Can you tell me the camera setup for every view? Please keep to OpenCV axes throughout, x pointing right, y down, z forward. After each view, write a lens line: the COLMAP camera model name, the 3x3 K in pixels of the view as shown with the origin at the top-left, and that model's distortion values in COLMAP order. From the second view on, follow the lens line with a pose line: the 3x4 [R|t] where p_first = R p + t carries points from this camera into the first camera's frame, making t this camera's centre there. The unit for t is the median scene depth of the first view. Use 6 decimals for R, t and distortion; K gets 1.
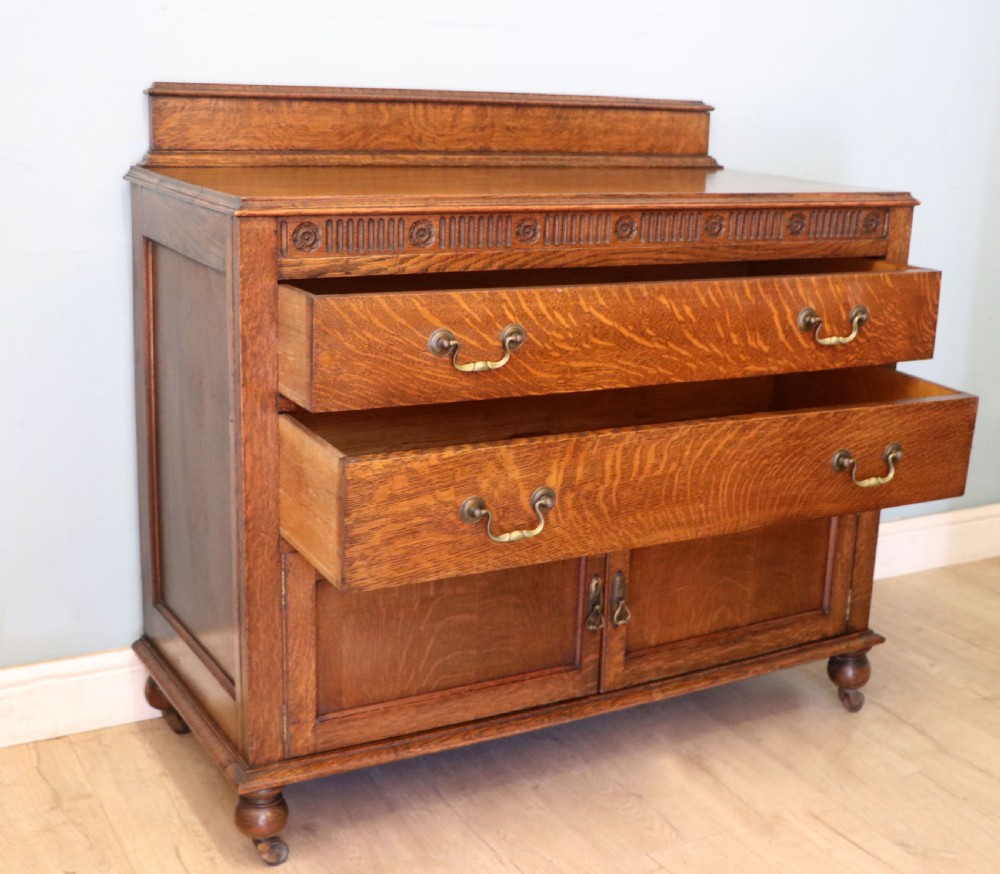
lens RADIAL K [[1353.4, 0, 550.8], [0, 1353.4, 482.5], [0, 0, 1]] dist [-0.077213, 0.000000]
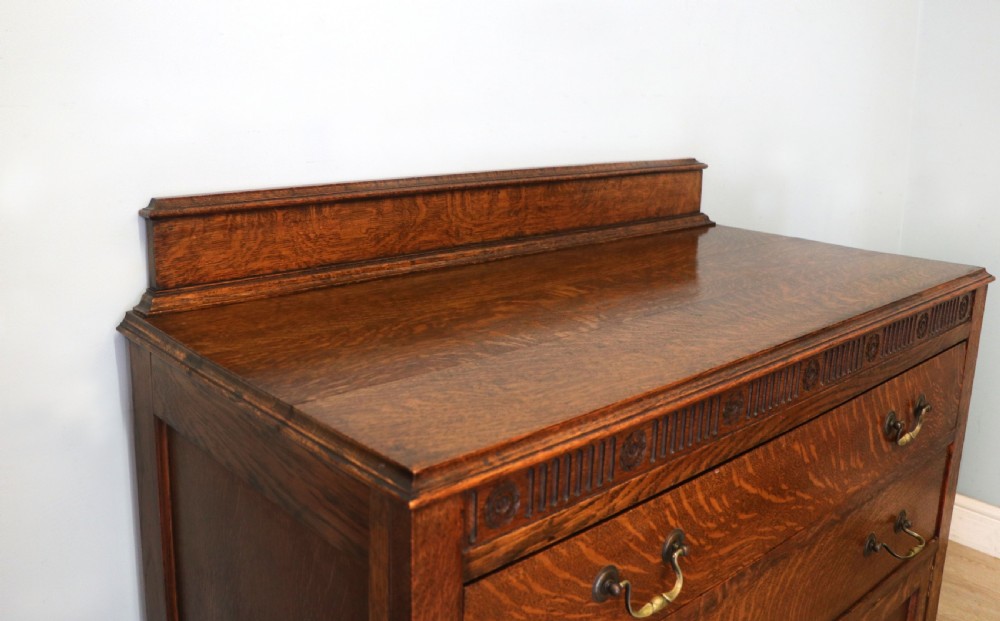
lens RADIAL K [[908.4, 0, 453.7], [0, 908.4, 272.3], [0, 0, 1]] dist [-0.128250, 0.000000]
pose [[0.984849, -0.059765, 0.162789, -0.210353], [0.071211, 0.995315, -0.065406, -0.209478], [-0.158117, 0.076008, 0.984491, 0.477236]]
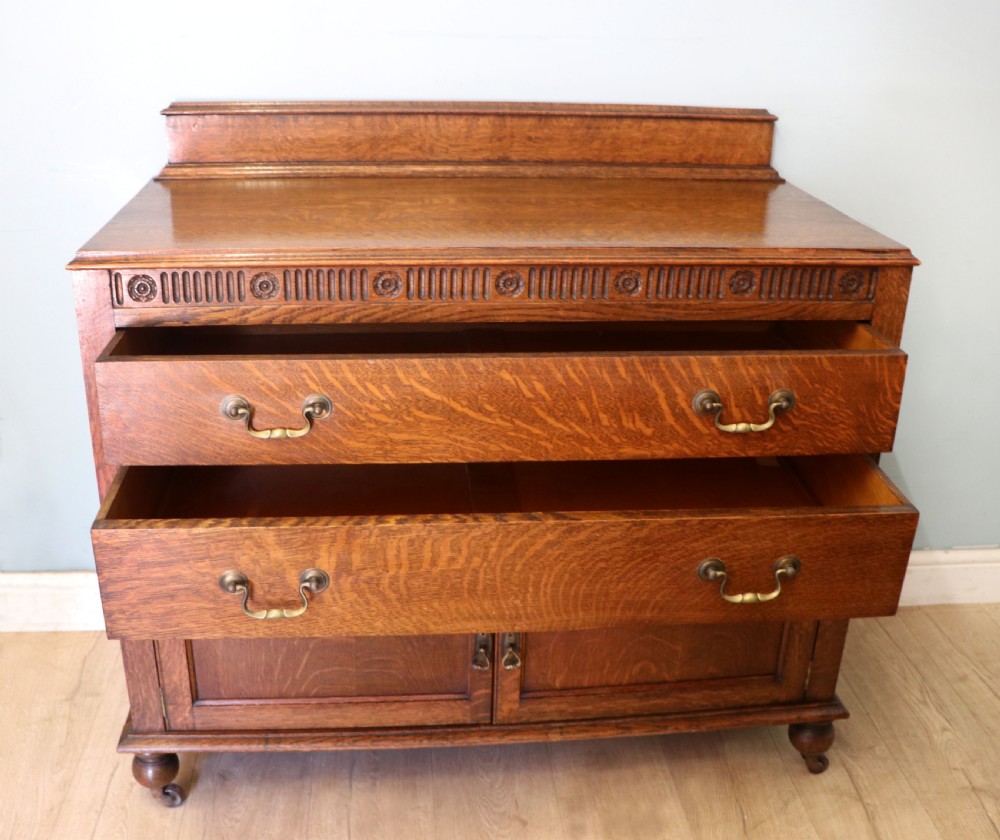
lens RADIAL K [[1067.3, 0, 491.0], [0, 1067.3, 422.9], [0, 0, 1]] dist [-0.148897, 0.000000]
pose [[0.904873, 0.150552, -0.398168, 0.320297], [-0.109166, 0.986160, 0.124788, -0.168364], [0.411445, -0.069451, 0.908785, 0.295907]]
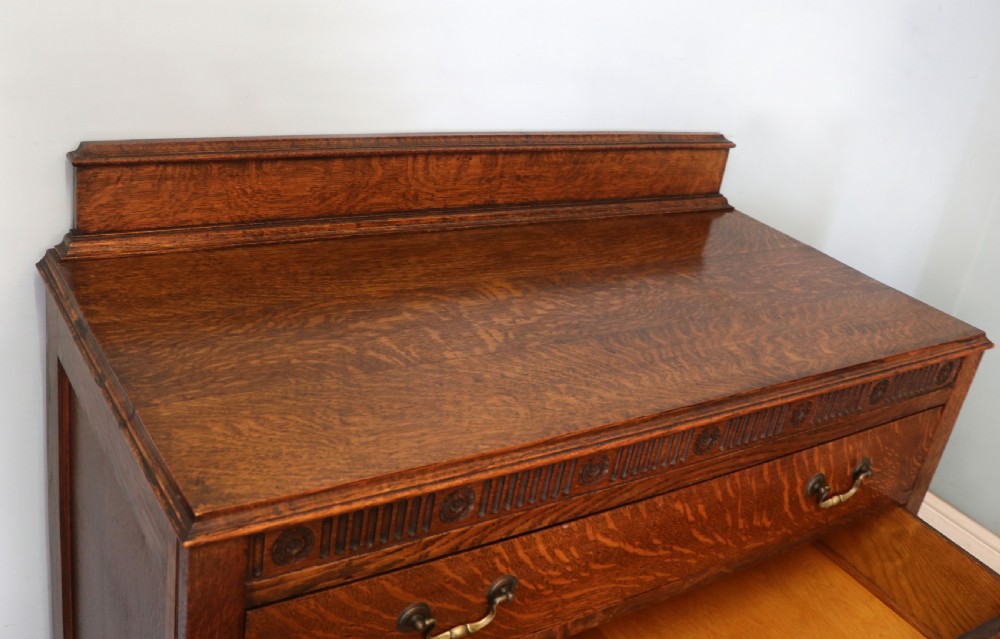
lens RADIAL K [[997.1, 0, 455.2], [0, 997.1, 306.4], [0, 0, 1]] dist [-0.156240, 0.000000]
pose [[0.993843, 0.089264, 0.065640, -0.116218], [-0.097126, 0.986953, 0.128413, -0.291902], [-0.053321, -0.133998, 0.989546, 0.435212]]
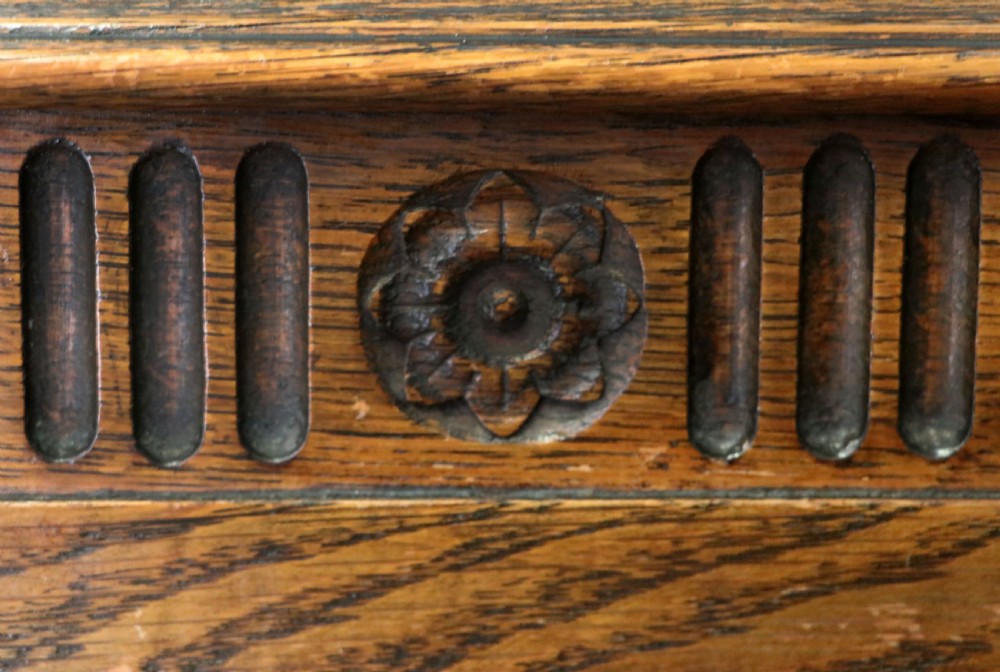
lens RADIAL K [[2800.3, 0, 502.6], [0, 2800.3, 333.6], [0, 0, 1]] dist [-0.043217, 0.000000]
pose [[0.875421, 0.045029, -0.481260, 0.070692], [-0.110845, 0.987820, -0.109204, -0.142604], [0.470481, 0.148945, 0.869749, 0.723639]]
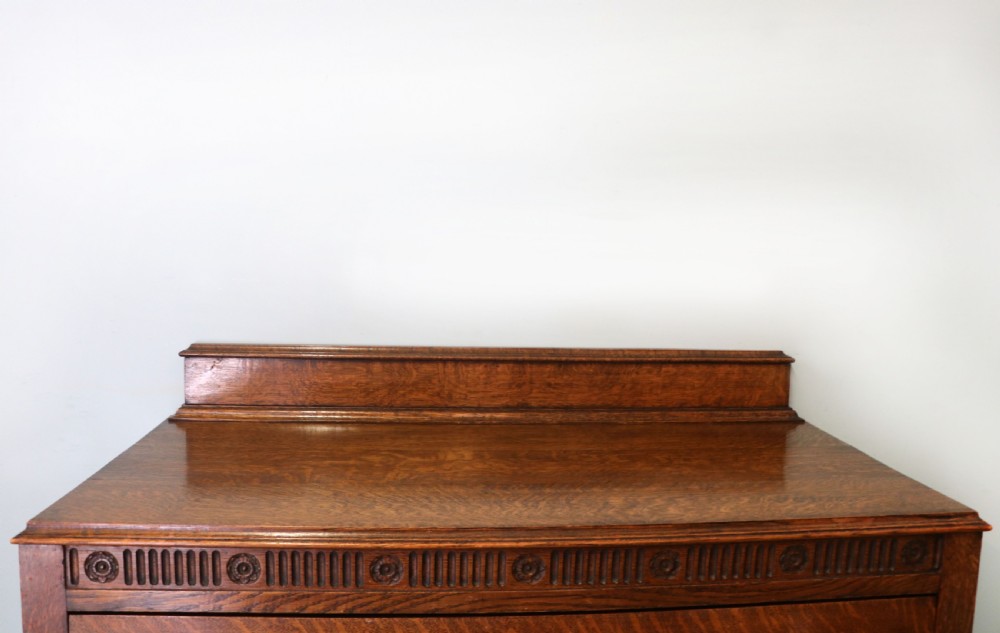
lens RADIAL K [[832.4, 0, 509.4], [0, 832.4, 310.8], [0, 0, 1]] dist [-0.189435, 0.150291]
pose [[0.901711, 0.023986, -0.431674, 0.229263], [-0.112237, 0.977215, -0.180148, -0.227930], [0.417517, 0.210891, 0.883858, 0.490650]]
